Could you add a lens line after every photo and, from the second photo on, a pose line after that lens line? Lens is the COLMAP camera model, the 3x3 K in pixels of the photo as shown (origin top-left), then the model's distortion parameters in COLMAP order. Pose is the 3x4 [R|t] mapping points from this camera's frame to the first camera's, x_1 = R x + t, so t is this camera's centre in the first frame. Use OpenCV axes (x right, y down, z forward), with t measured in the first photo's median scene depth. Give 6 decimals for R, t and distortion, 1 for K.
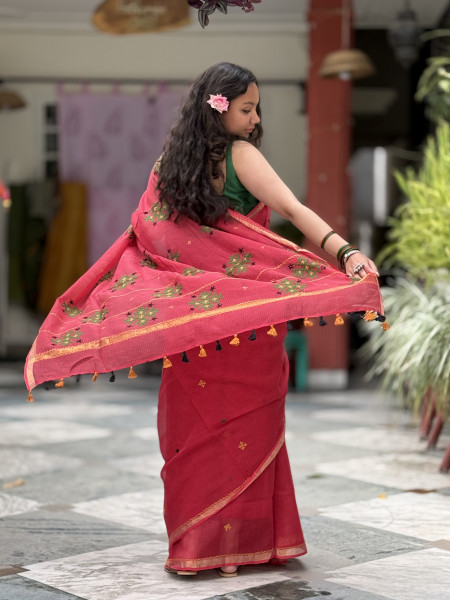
lens RADIAL K [[1422.8, 0, 225.0], [0, 1422.8, 300.0], [0, 0, 1]] dist [0.177108, -0.488524]
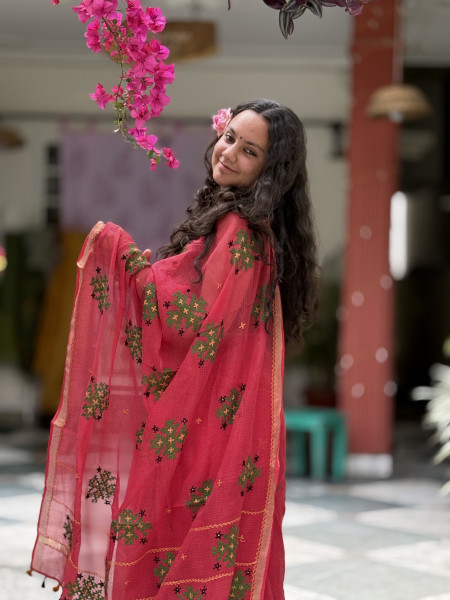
lens RADIAL K [[1422.8, 0, 225.0], [0, 1422.8, 300.0], [0, 0, 1]] dist [0.177108, -0.488524]
pose [[0.999888, 0.014762, 0.002436, -0.026919], [-0.014688, 0.999493, -0.028260, -0.028027], [-0.002852, 0.028221, 0.999598, 0.197470]]
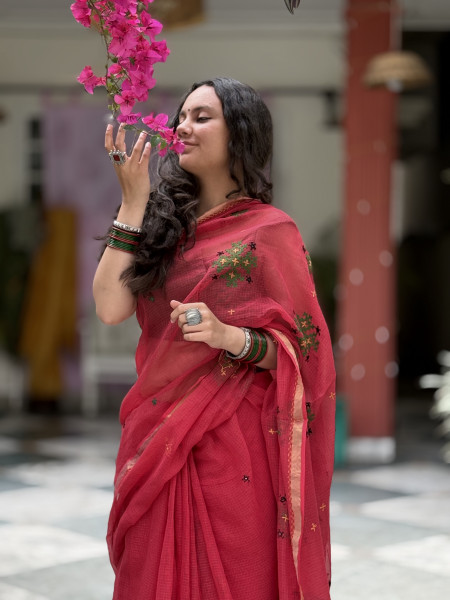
lens RADIAL K [[1422.8, 0, 225.0], [0, 1422.8, 300.0], [0, 0, 1]] dist [0.177108, -0.488524]
pose [[0.999947, -0.003417, 0.009732, -0.029541], [0.003455, 0.999987, -0.003836, -0.042373], [-0.009719, 0.003869, 0.999945, 0.252110]]
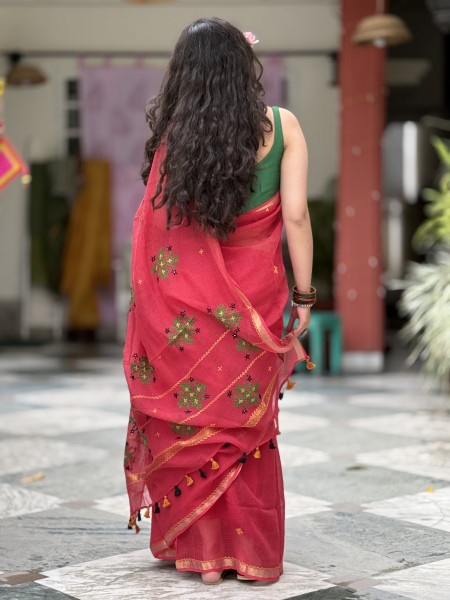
lens RADIAL K [[1422.8, 0, 225.0], [0, 1422.8, 300.0], [0, 0, 1]] dist [0.177108, -0.488524]
pose [[0.999793, -0.008530, -0.018468, -0.003663], [0.008778, 0.999872, 0.013358, 0.000798], [0.018351, -0.013517, 0.999740, 0.061745]]
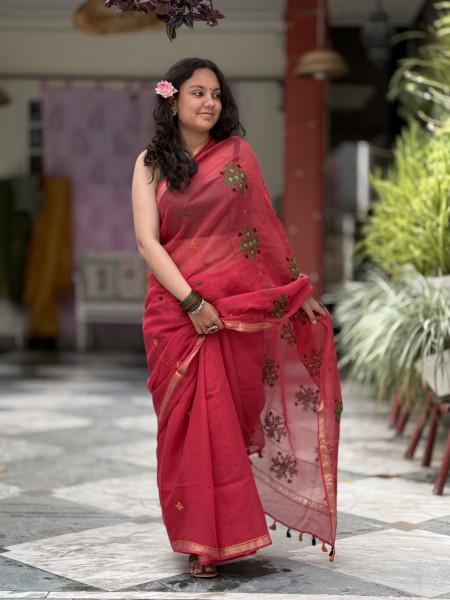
lens RADIAL K [[1422.8, 0, 225.0], [0, 1422.8, 300.0], [0, 0, 1]] dist [0.177108, -0.488524]
pose [[0.999967, -0.001661, 0.007987, 0.009719], [0.001606, 0.999975, 0.006870, -0.002824], [-0.007998, -0.006857, 0.999945, -0.040772]]
